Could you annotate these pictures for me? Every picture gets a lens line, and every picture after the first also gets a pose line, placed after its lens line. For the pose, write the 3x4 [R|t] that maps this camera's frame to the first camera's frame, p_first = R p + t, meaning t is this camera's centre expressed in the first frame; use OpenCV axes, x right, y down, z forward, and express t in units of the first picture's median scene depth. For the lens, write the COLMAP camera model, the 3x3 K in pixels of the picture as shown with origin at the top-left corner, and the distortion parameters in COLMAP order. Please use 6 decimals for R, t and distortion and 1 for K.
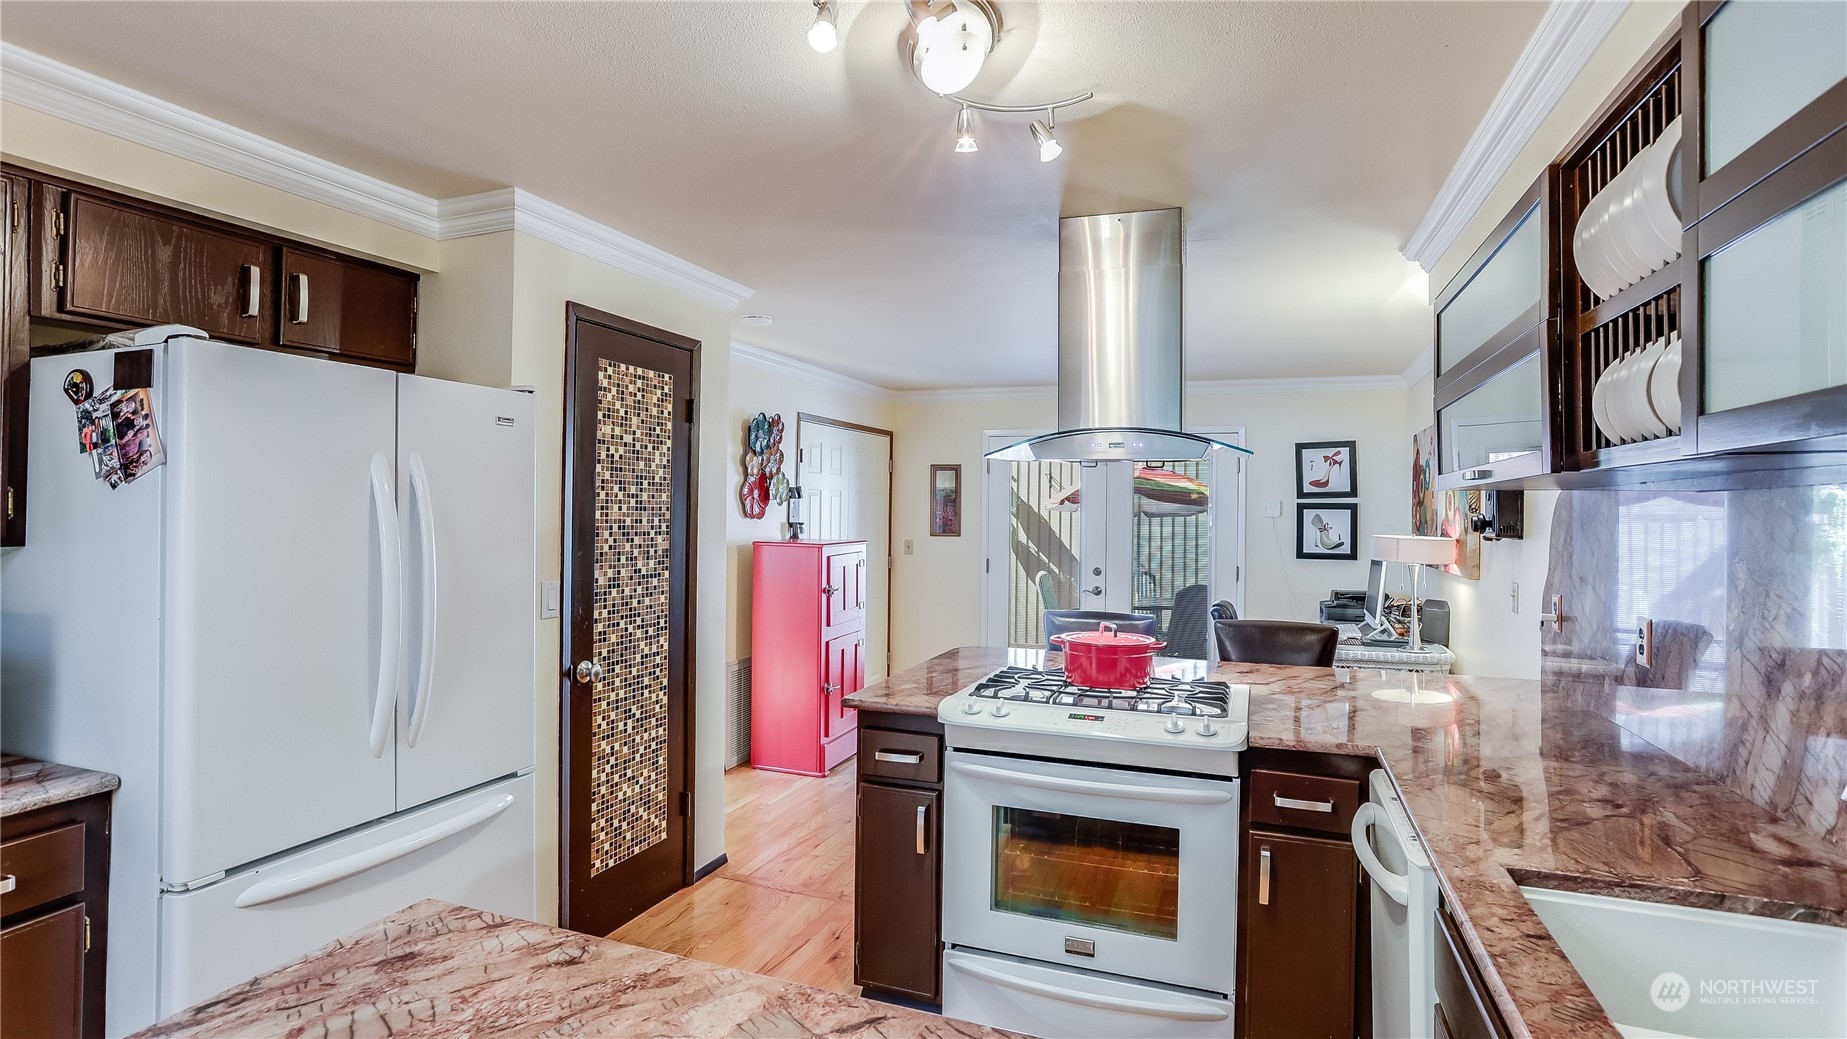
lens RADIAL K [[898.5, 0, 936.0], [0, 898.5, 502.6], [0, 0, 1]] dist [-0.042795, 0.025246]
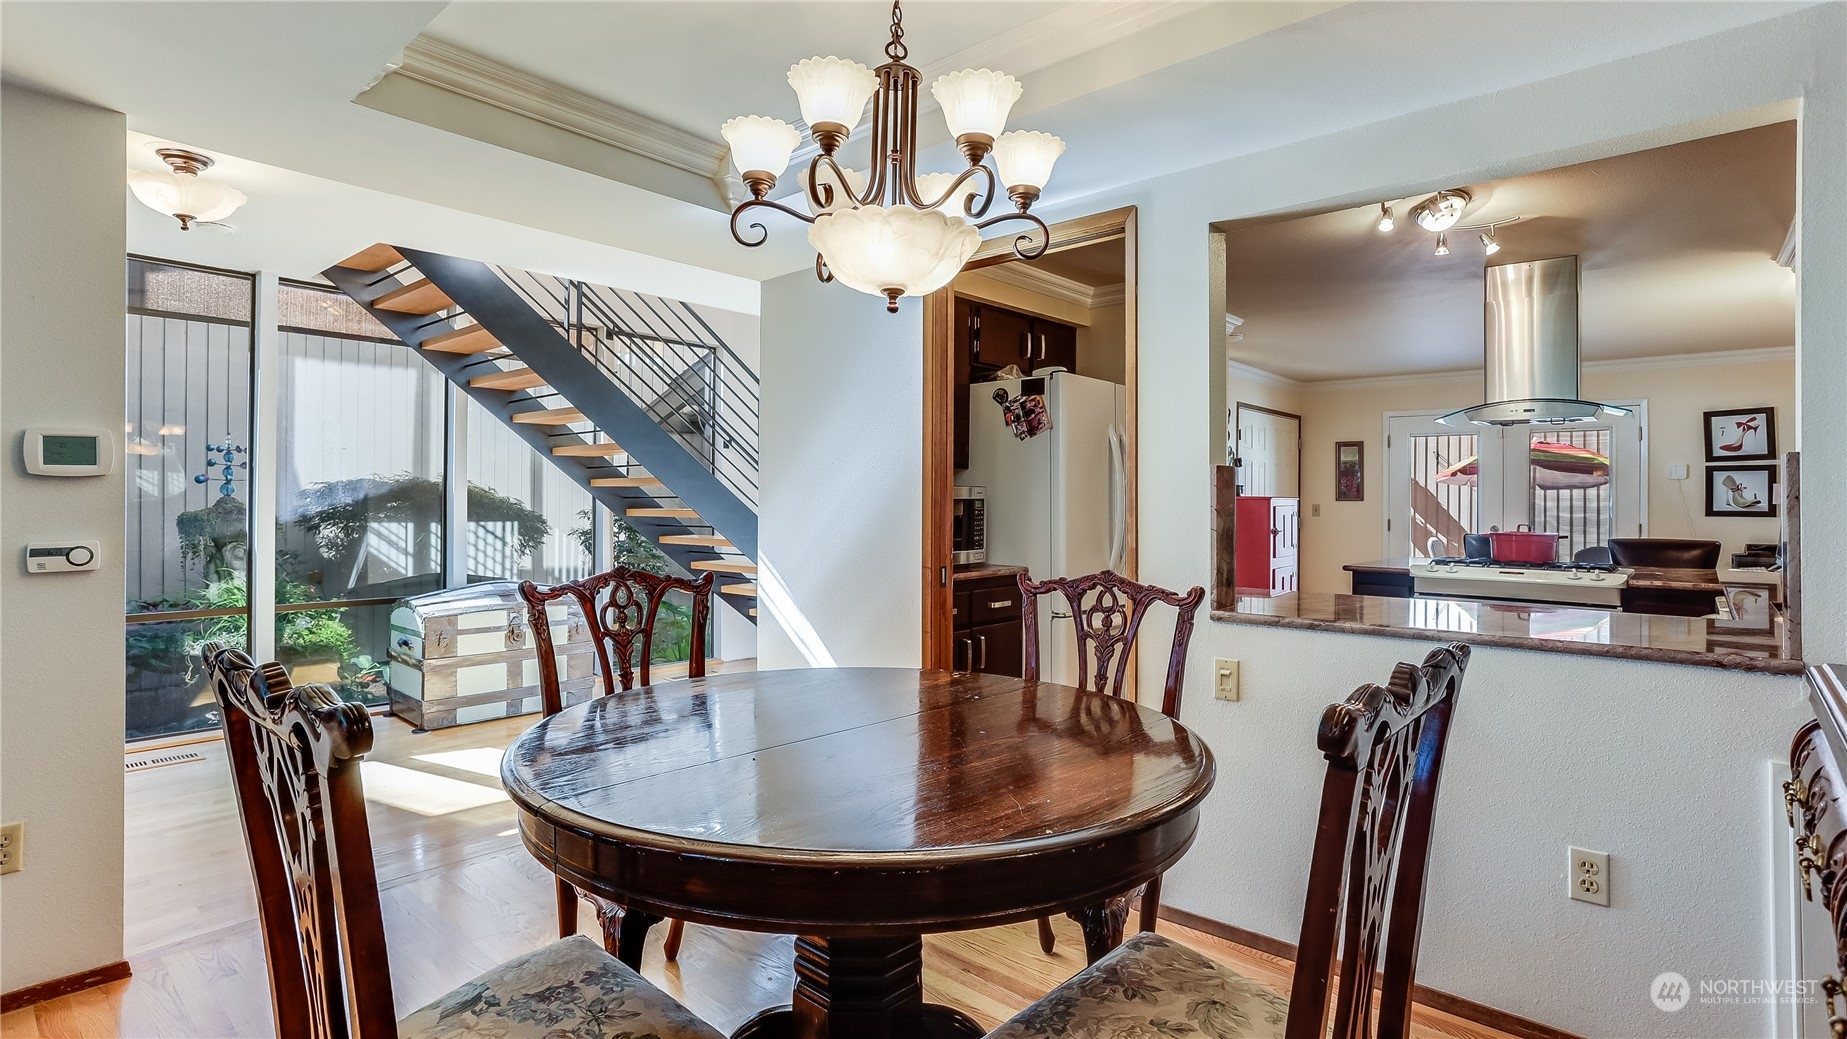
lens RADIAL K [[898.5, 0, 918.8], [0, 898.5, 489.8], [0, 0, 1]] dist [-0.042795, 0.025246]
pose [[0.930091, -0.005771, -0.367284, -0.144451], [0.001600, 0.999931, -0.011660, 0.059779], [0.367326, 0.010257, 0.930036, -0.536782]]
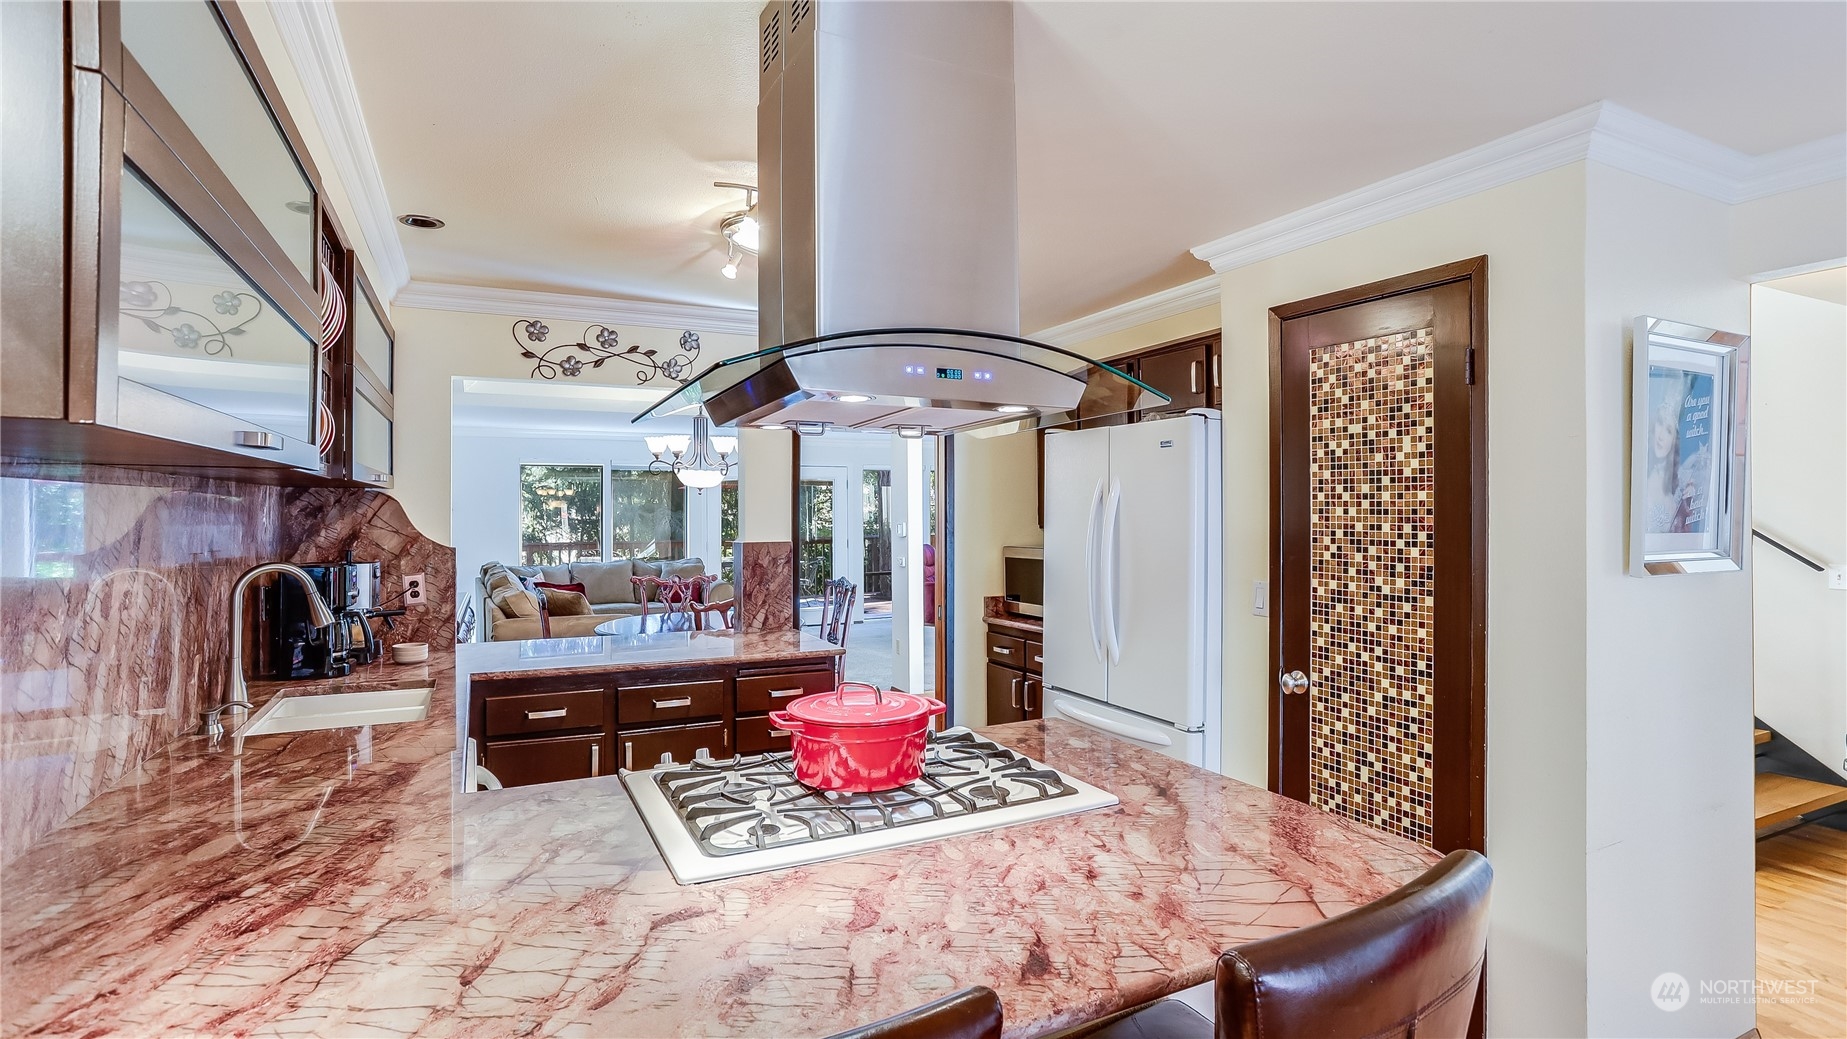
lens RADIAL K [[898.5, 0, 908.0], [0, 898.5, 511.1], [0, 0, 1]] dist [-0.042795, 0.025246]
pose [[-0.695235, -0.007659, -0.718742, 0.532540], [0.000424, 0.999939, -0.011066, 0.014758], [0.718783, -0.007999, -0.695189, 1.237646]]
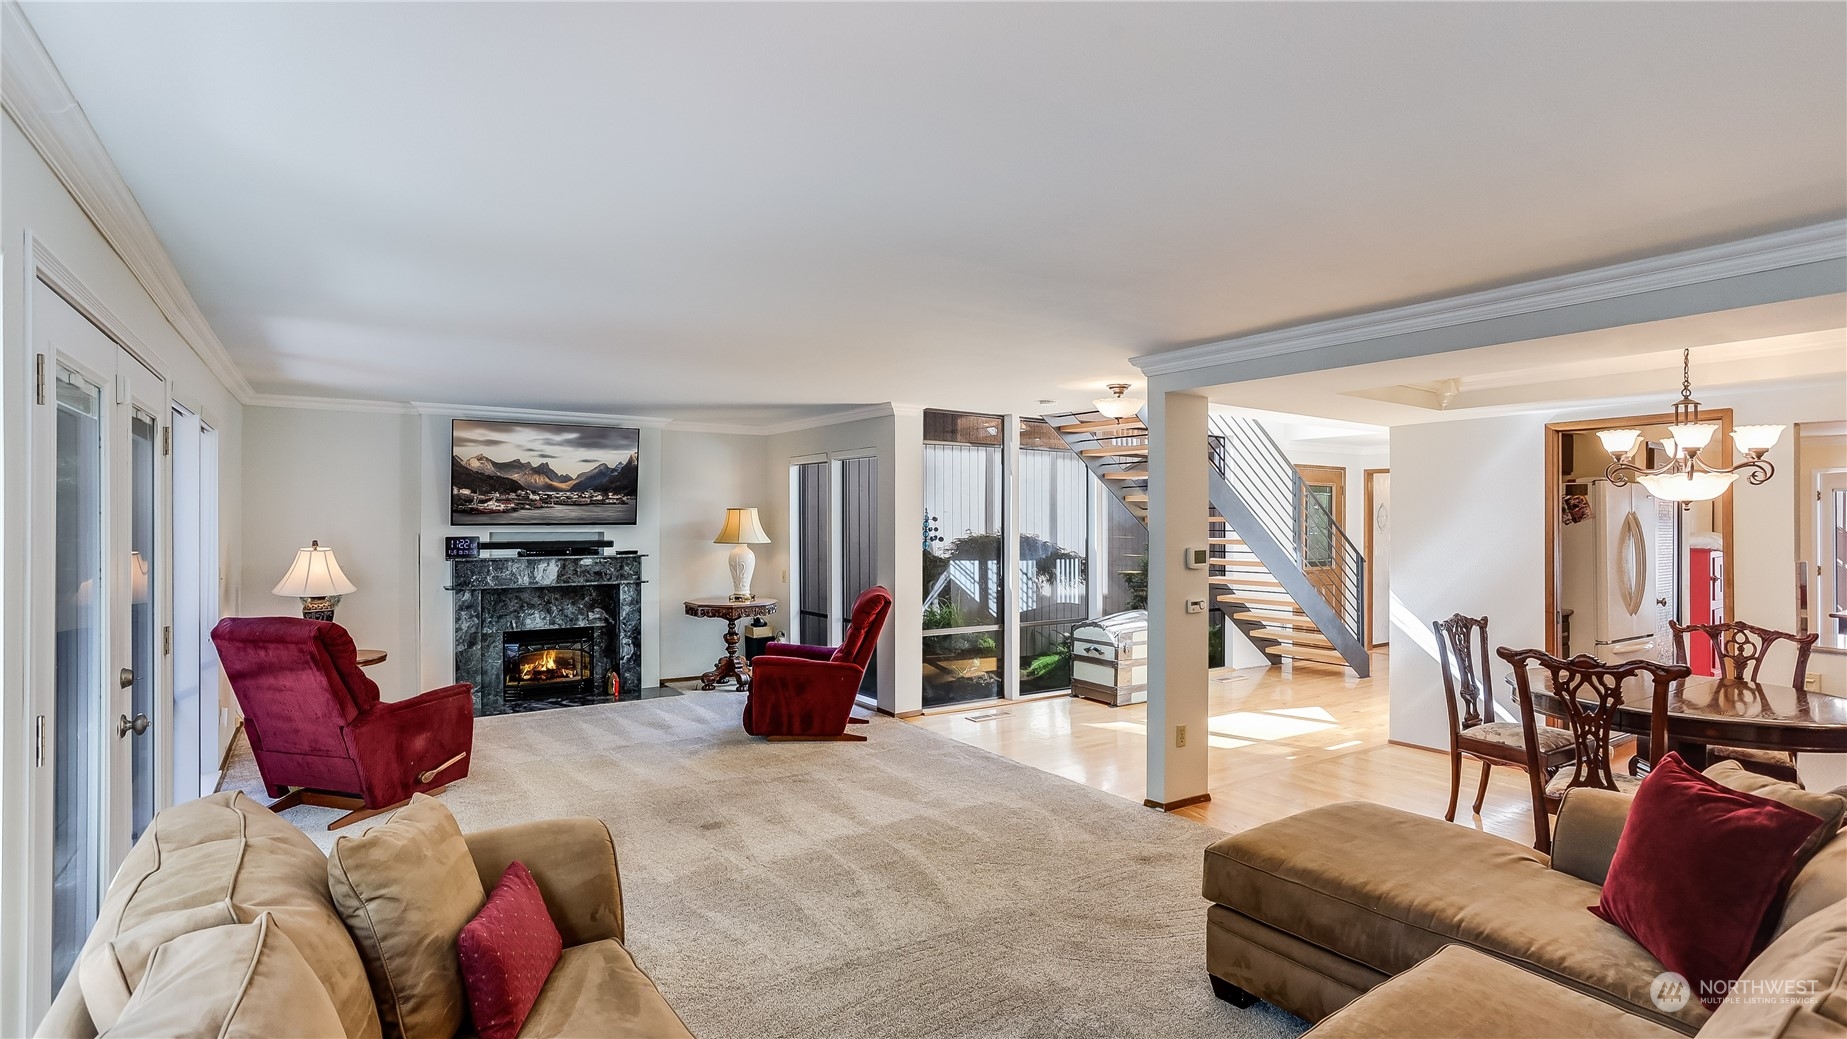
lens RADIAL K [[898.5, 0, 927.2], [0, 898.5, 515.6], [0, 0, 1]] dist [-0.042795, 0.025246]
pose [[0.814237, -0.003488, -0.580522, -0.416409], [0.002422, 0.999994, -0.002612, -0.020695], [0.580527, 0.000721, 0.814241, -1.371749]]
